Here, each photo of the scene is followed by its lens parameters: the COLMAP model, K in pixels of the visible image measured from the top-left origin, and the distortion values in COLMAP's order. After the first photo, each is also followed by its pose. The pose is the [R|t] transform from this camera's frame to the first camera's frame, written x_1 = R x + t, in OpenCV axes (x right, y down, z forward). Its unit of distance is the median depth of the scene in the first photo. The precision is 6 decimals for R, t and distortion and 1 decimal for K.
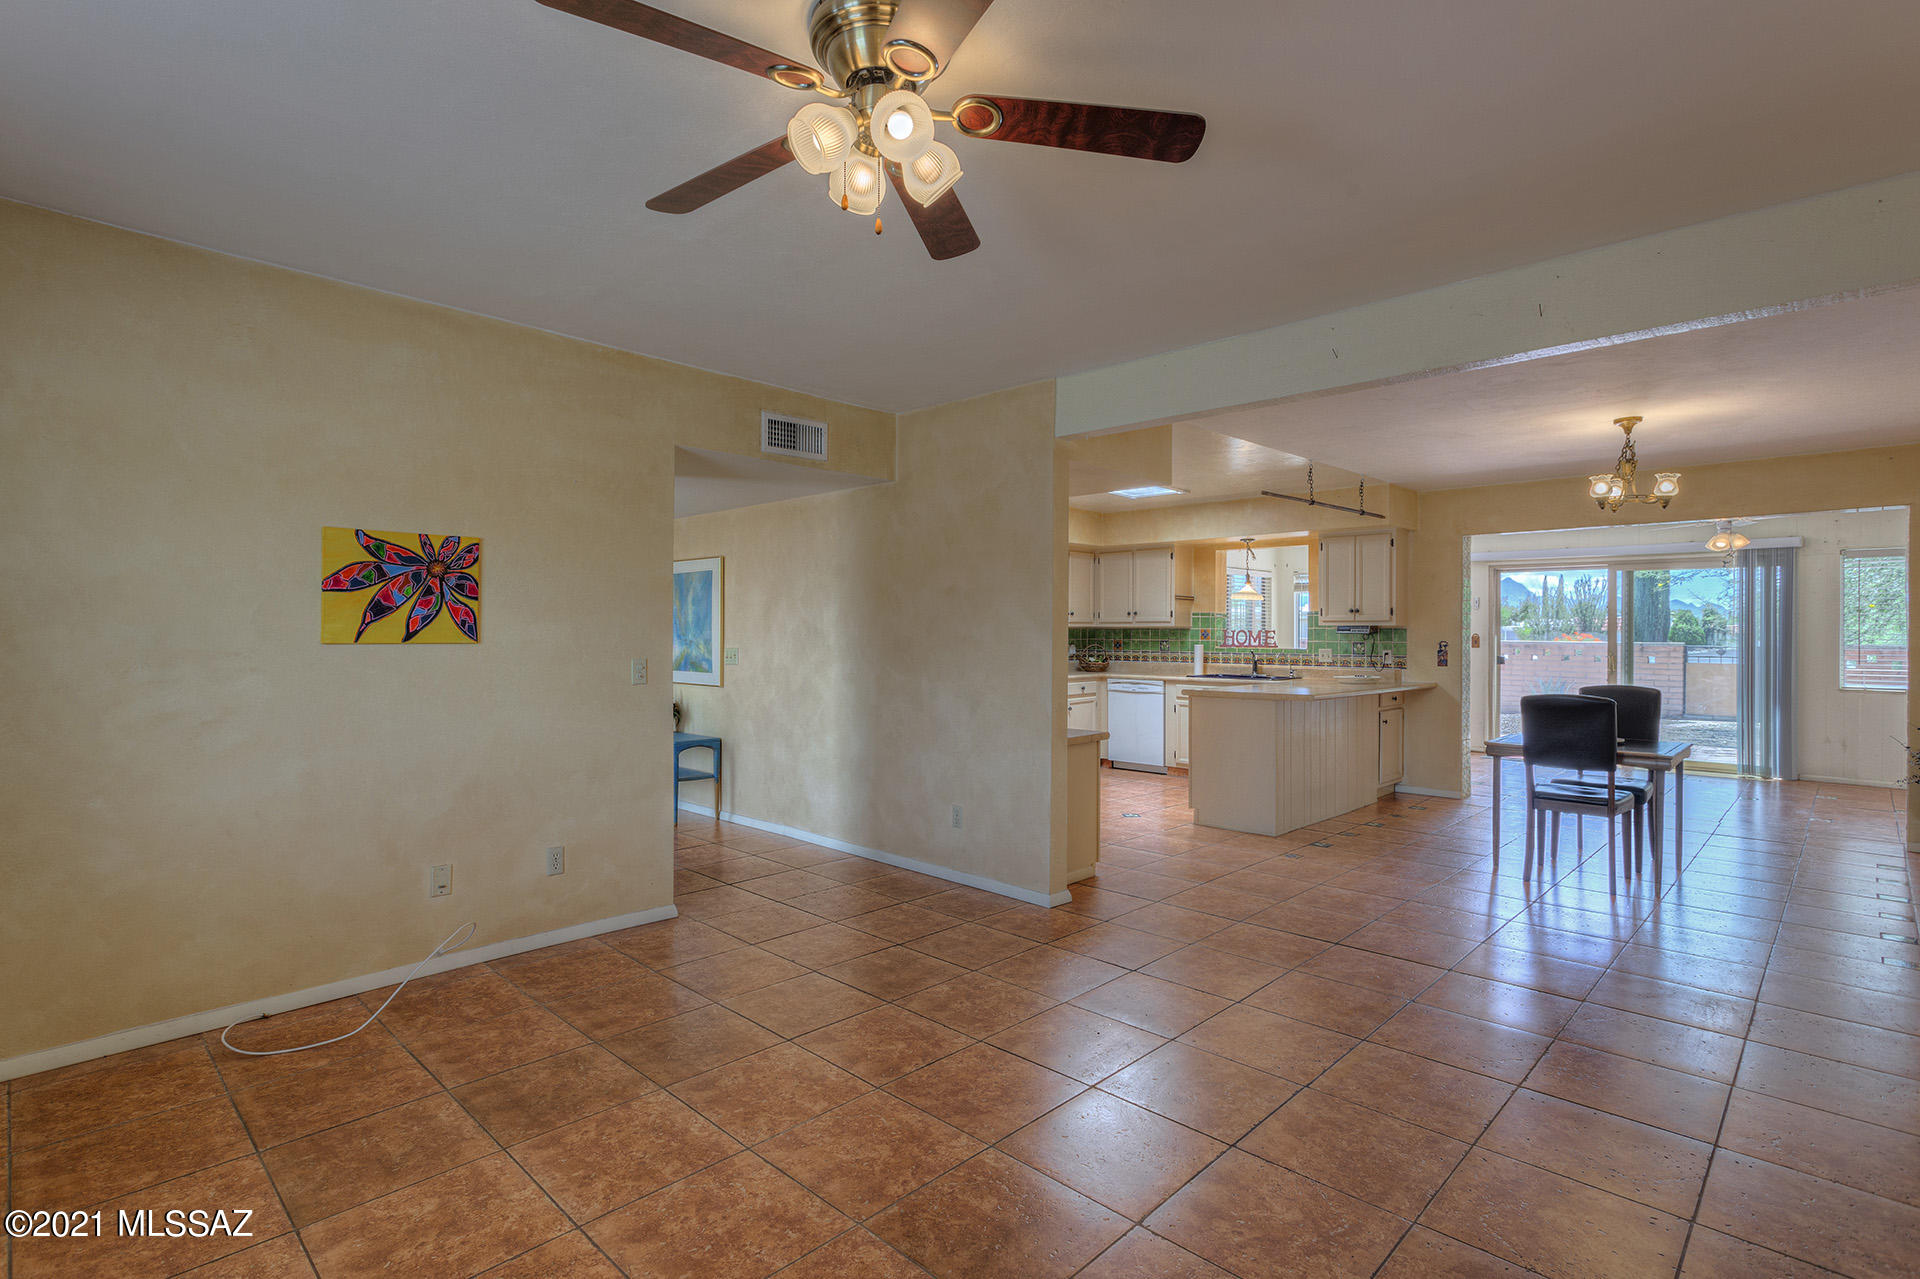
lens RADIAL K [[913.2, 0, 954.1], [0, 913.2, 635.2], [0, 0, 1]] dist [0.008759, 0.000144]
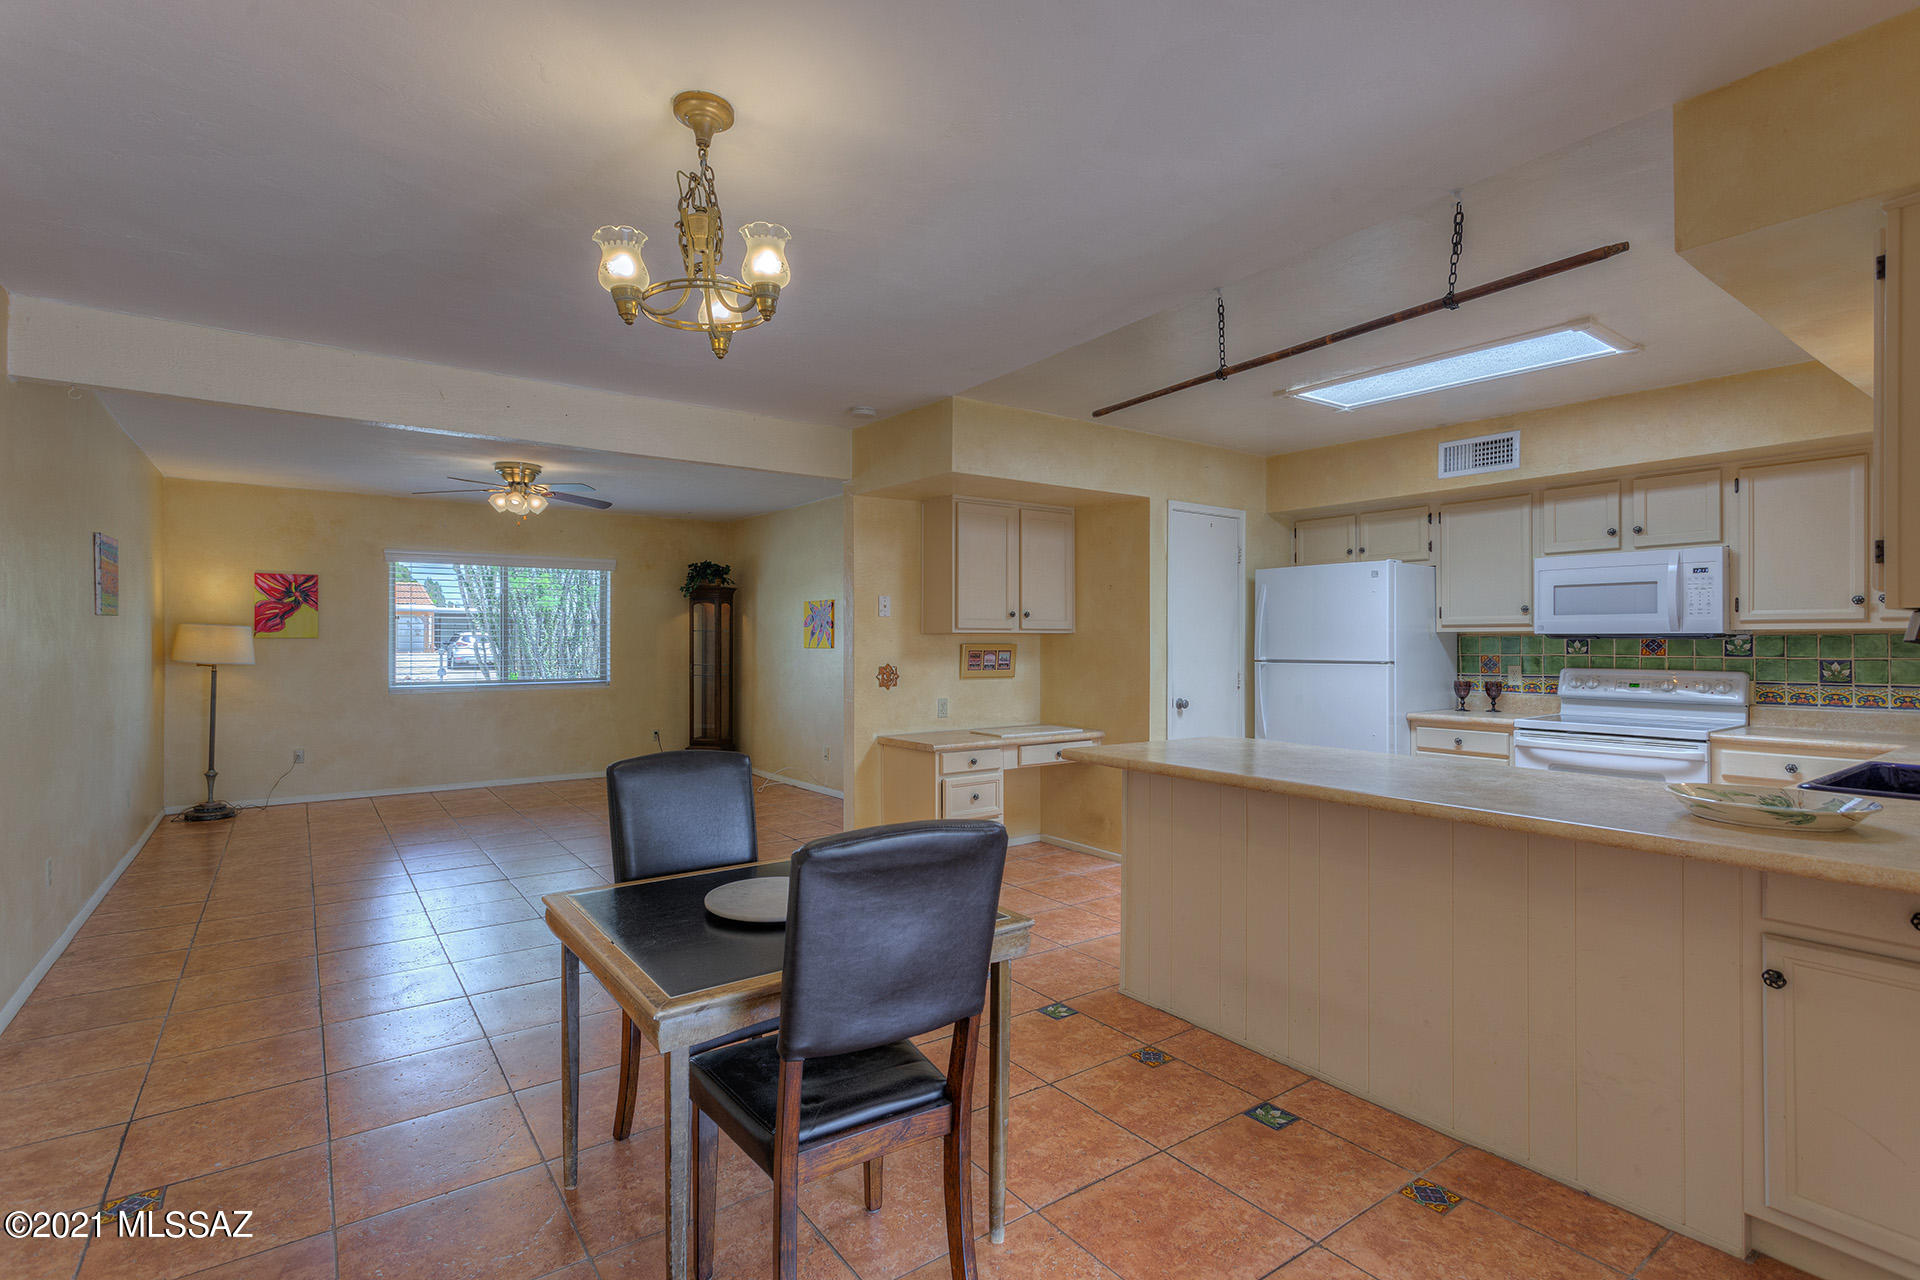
lens RADIAL K [[913.2, 0, 954.1], [0, 913.2, 635.7], [0, 0, 1]] dist [0.008759, 0.000144]
pose [[-0.165401, -0.009745, -0.986178, 1.329429], [-0.002798, 0.999952, -0.009412, -0.001998], [0.986222, 0.001203, -0.165421, 1.401117]]
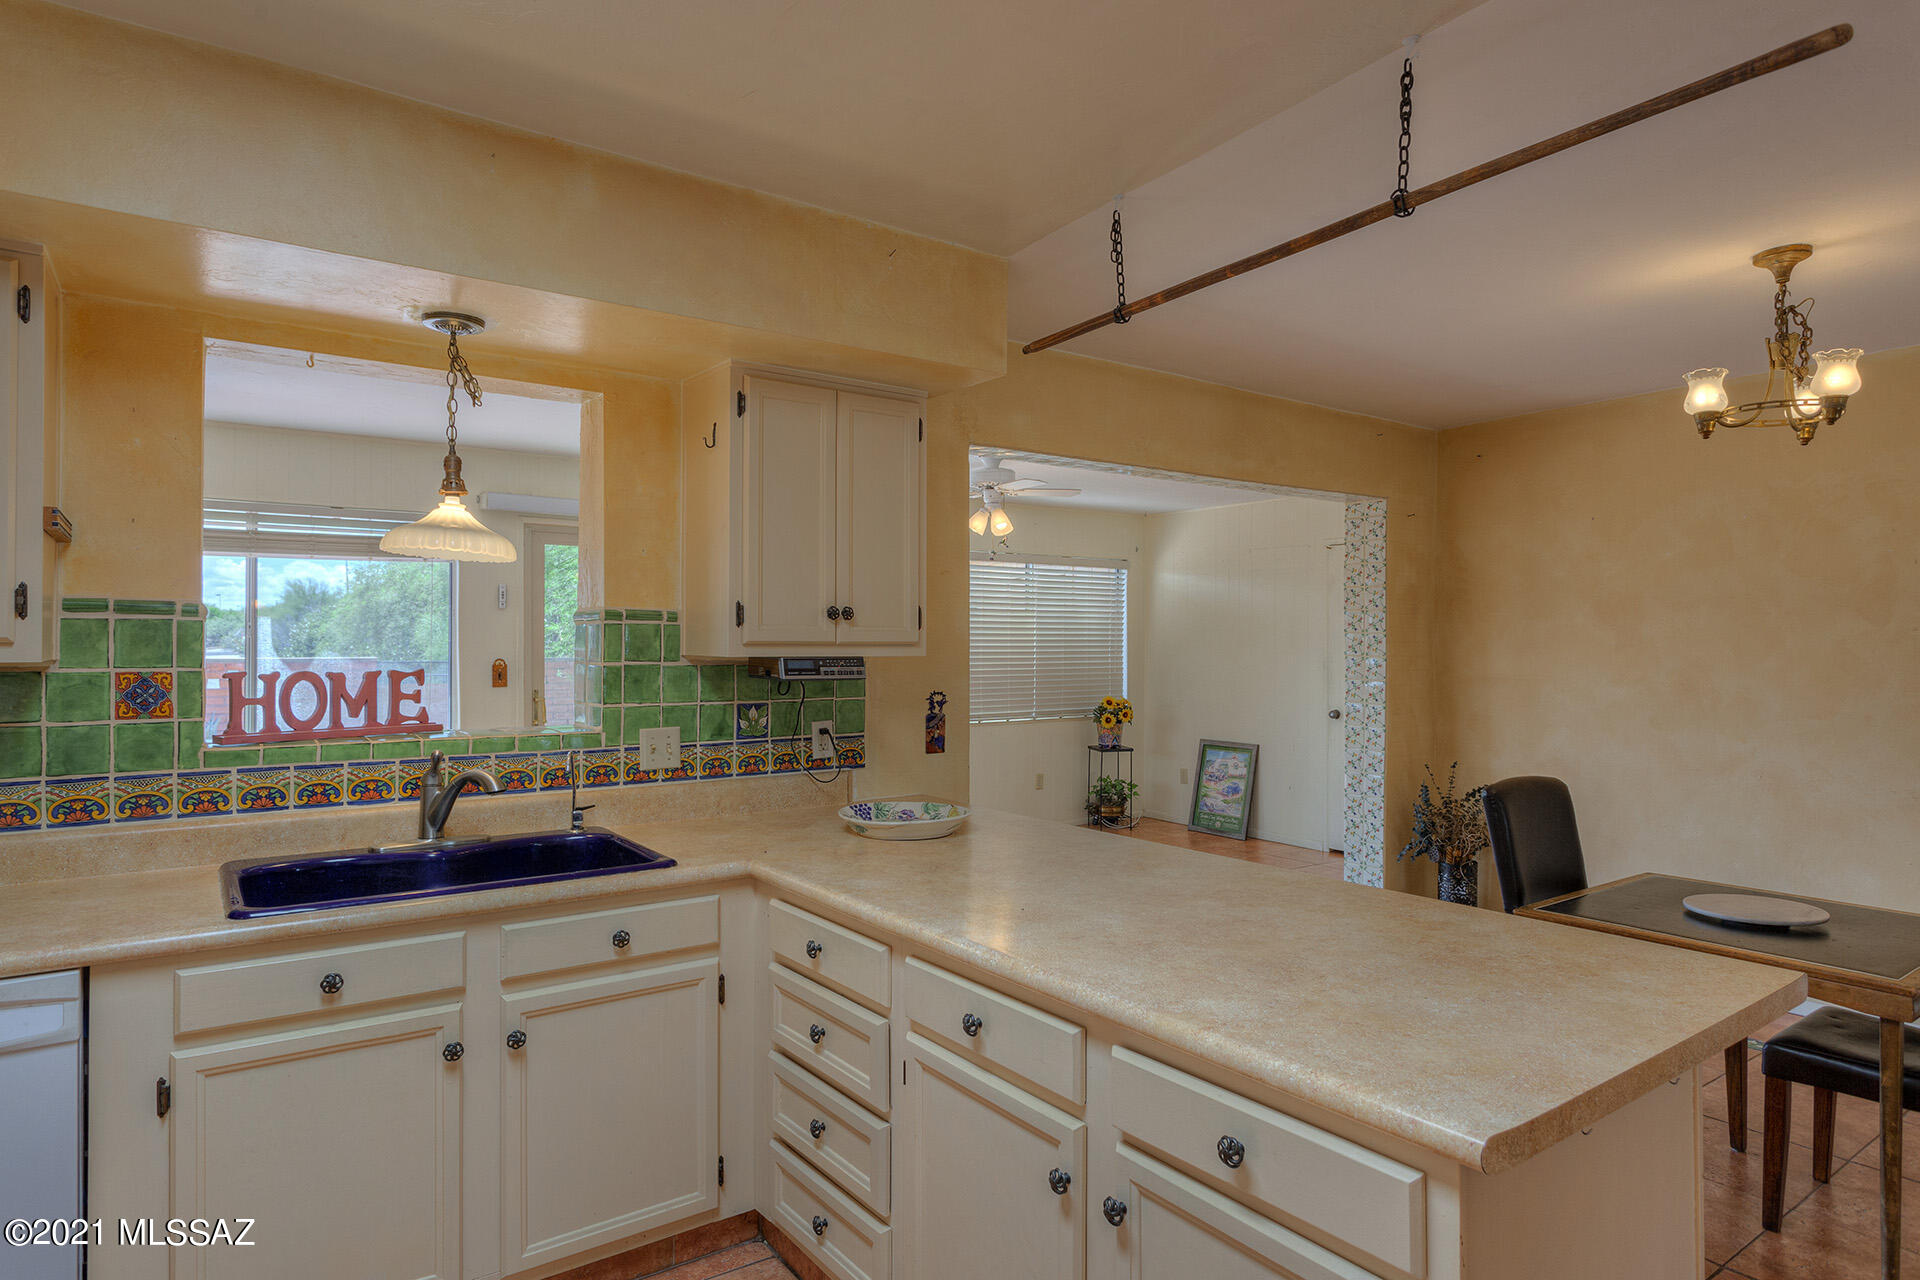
lens RADIAL K [[1084.6, 0, 947.1], [0, 1084.6, 635.9], [0, 0, 1]] dist [-0.001393, 0.000106]
pose [[0.176066, 0.001113, 0.984378, 0.096076], [-0.000180, 0.999999, -0.001099, -0.032300], [-0.984378, 0.000017, 0.176066, 1.602884]]
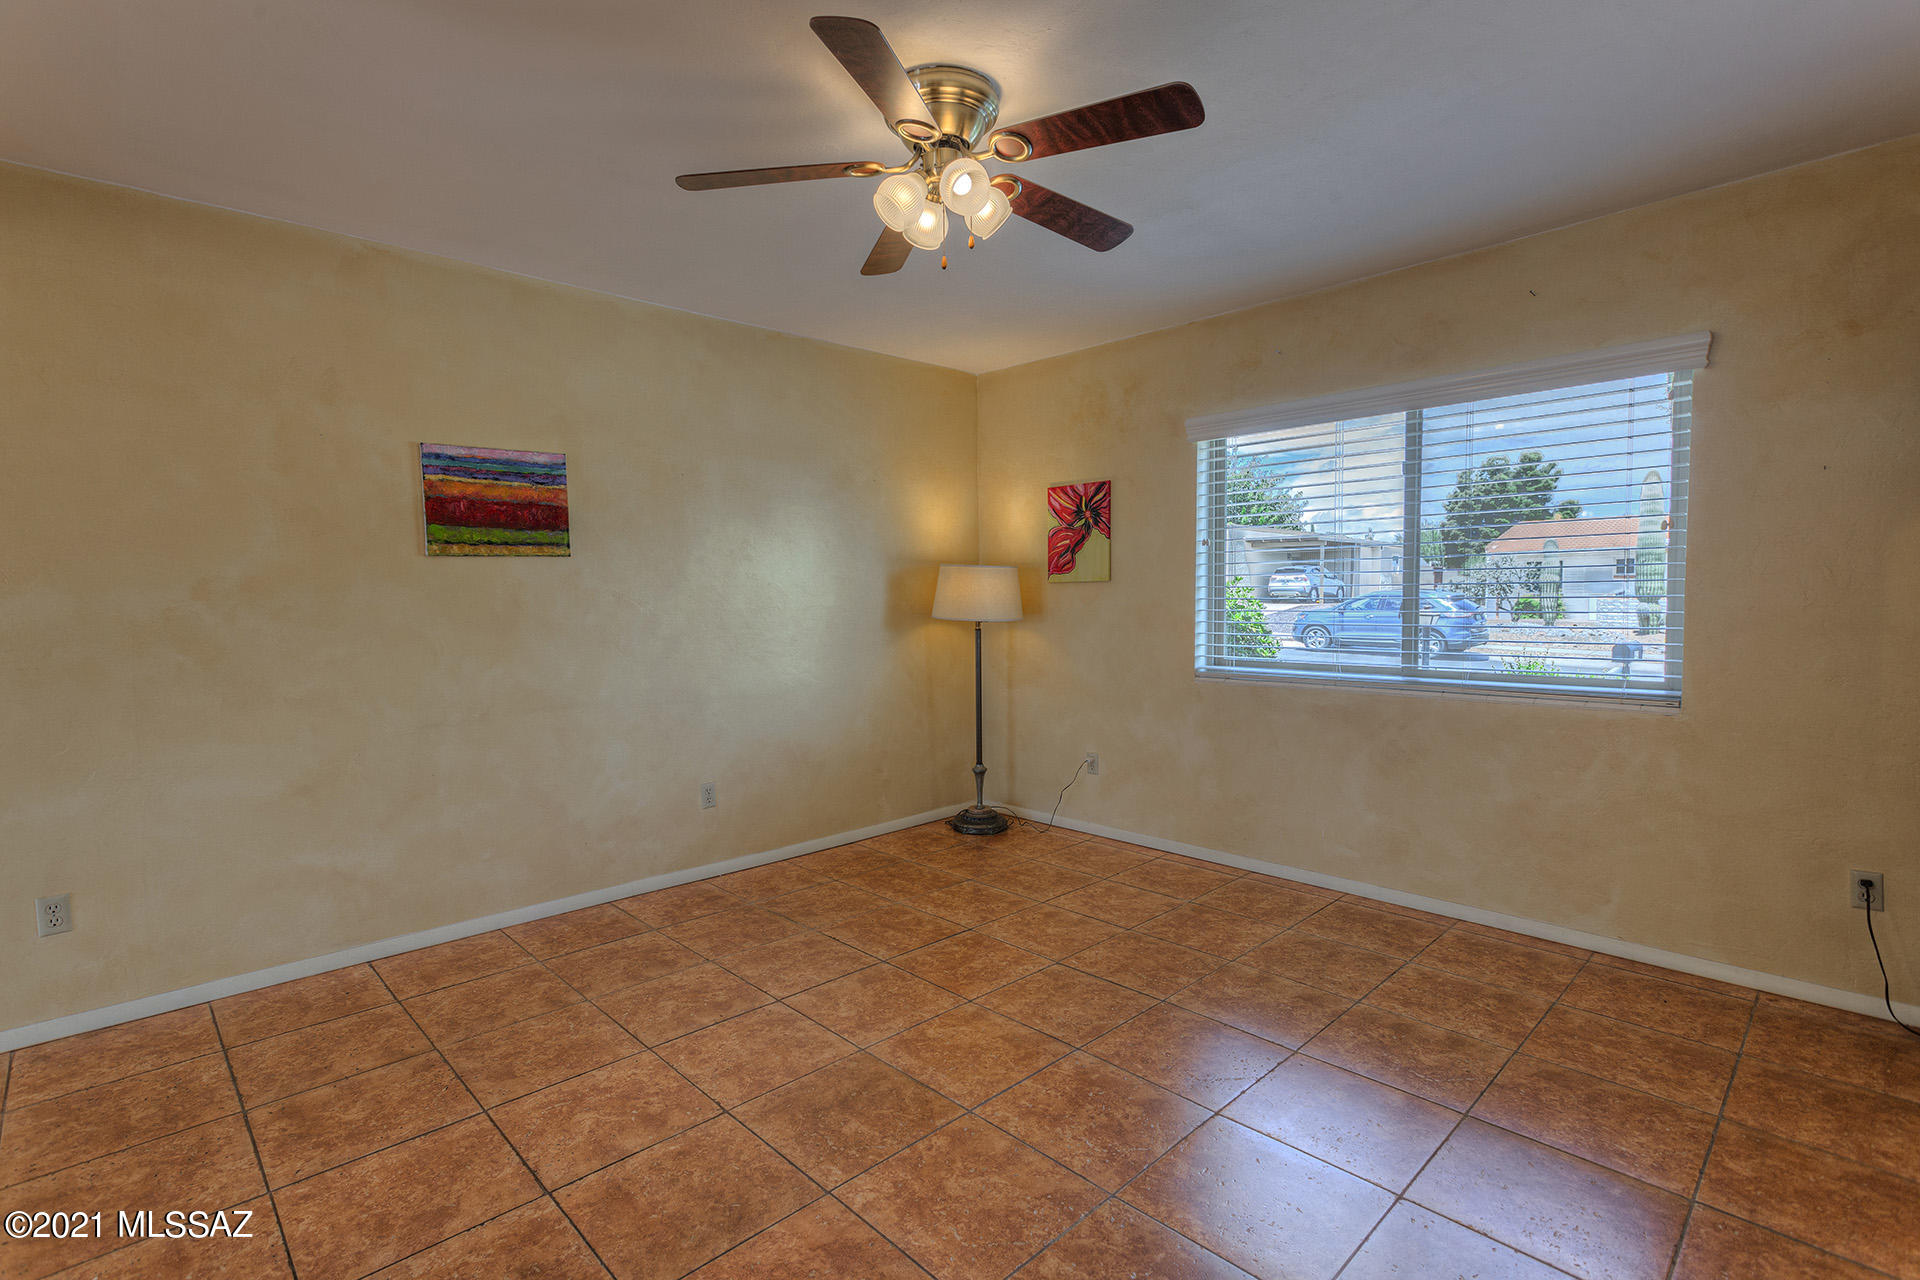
lens RADIAL K [[913.2, 0, 954.1], [0, 913.2, 635.7], [0, 0, 1]] dist [0.008759, 0.000144]
pose [[-0.999479, 0.004530, 0.031946, -0.058821], [0.006133, 0.998717, 0.050267, -0.002376], [-0.031678, 0.050437, -0.998225, 1.008196]]
